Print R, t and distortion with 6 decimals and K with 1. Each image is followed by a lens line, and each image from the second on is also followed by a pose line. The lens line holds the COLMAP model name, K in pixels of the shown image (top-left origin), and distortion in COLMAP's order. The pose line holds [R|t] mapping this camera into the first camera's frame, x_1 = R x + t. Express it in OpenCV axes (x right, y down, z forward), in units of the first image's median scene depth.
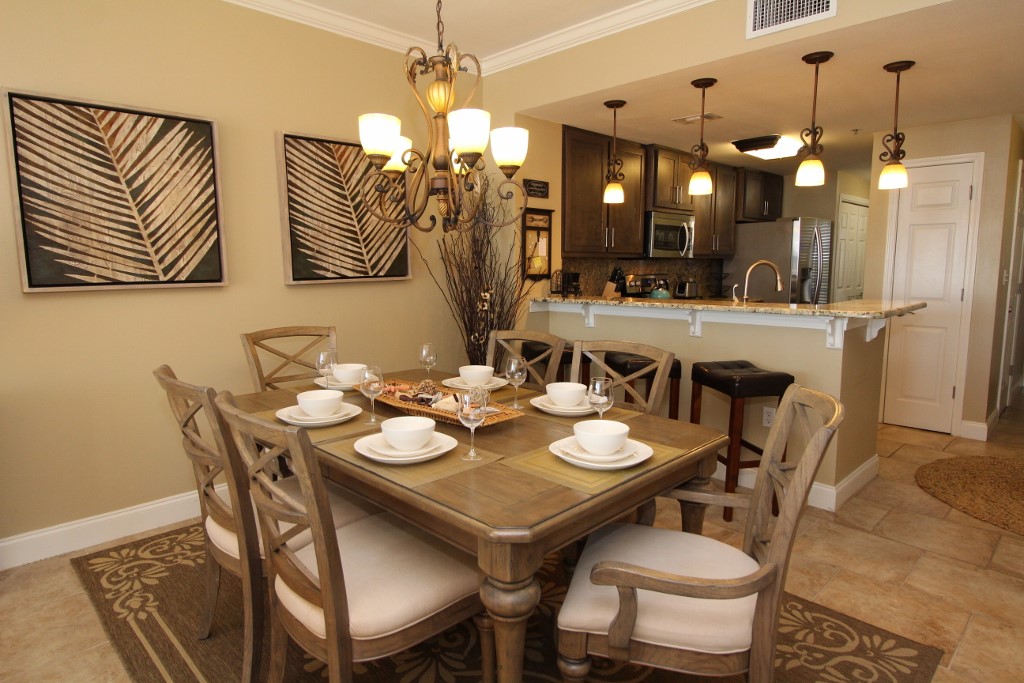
lens RADIAL K [[610.9, 0, 509.9], [0, 610.9, 341.4], [0, 0, 1]] dist [0.006051, 0.001153]
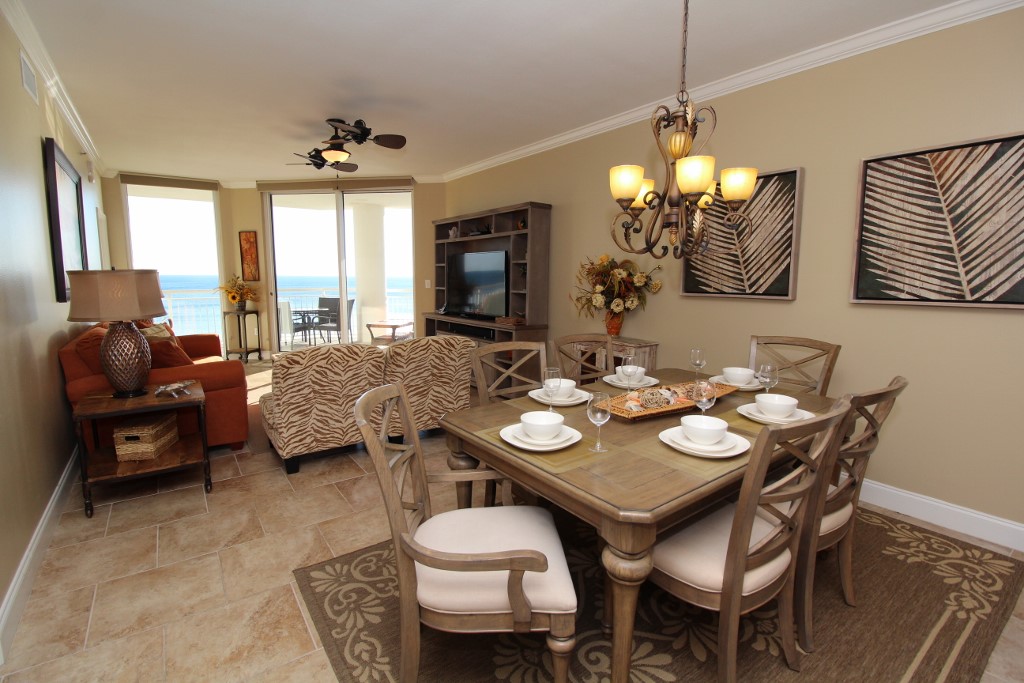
lens RADIAL K [[472.5, 0, 512.4], [0, 472.5, 339.6], [0, 0, 1]] dist [-0.011695, -0.006156]
pose [[-0.155877, 0.132608, -0.978835, 0.525059], [-0.135709, 0.978676, 0.154197, -0.074126], [0.978410, 0.156872, -0.134557, 0.530508]]
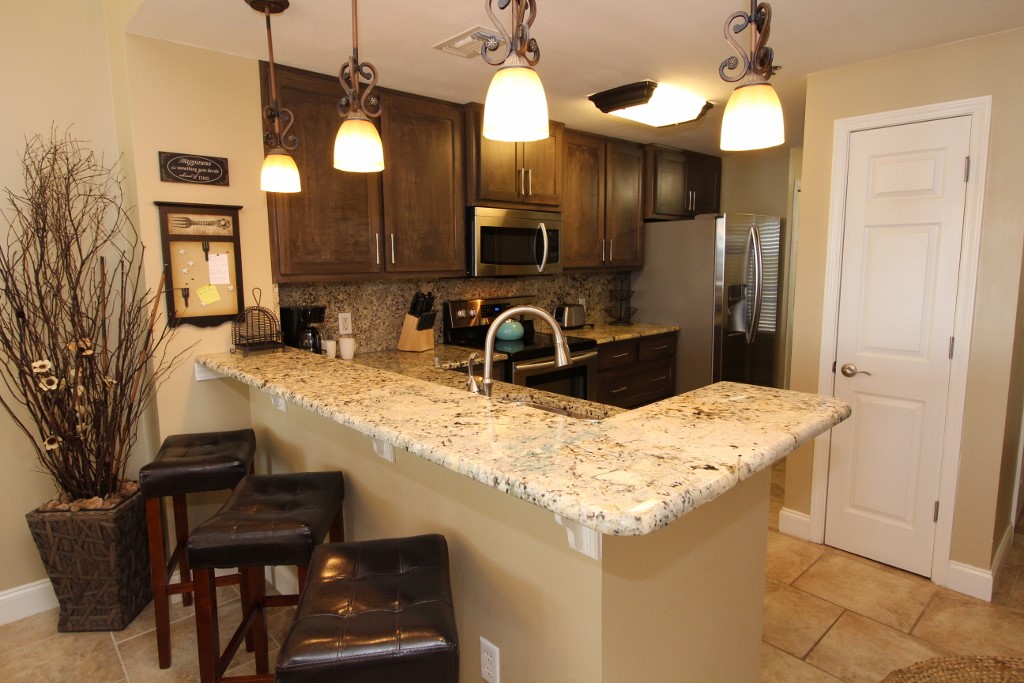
lens RADIAL K [[583.5, 0, 511.4], [0, 583.5, 338.9], [0, 0, 1]] dist [0.001455, -0.000953]
pose [[0.999162, -0.000262, -0.040932, 0.356357], [0.000725, 0.999936, 0.011288, -0.093054], [0.040926, -0.011308, 0.999098, 0.446121]]
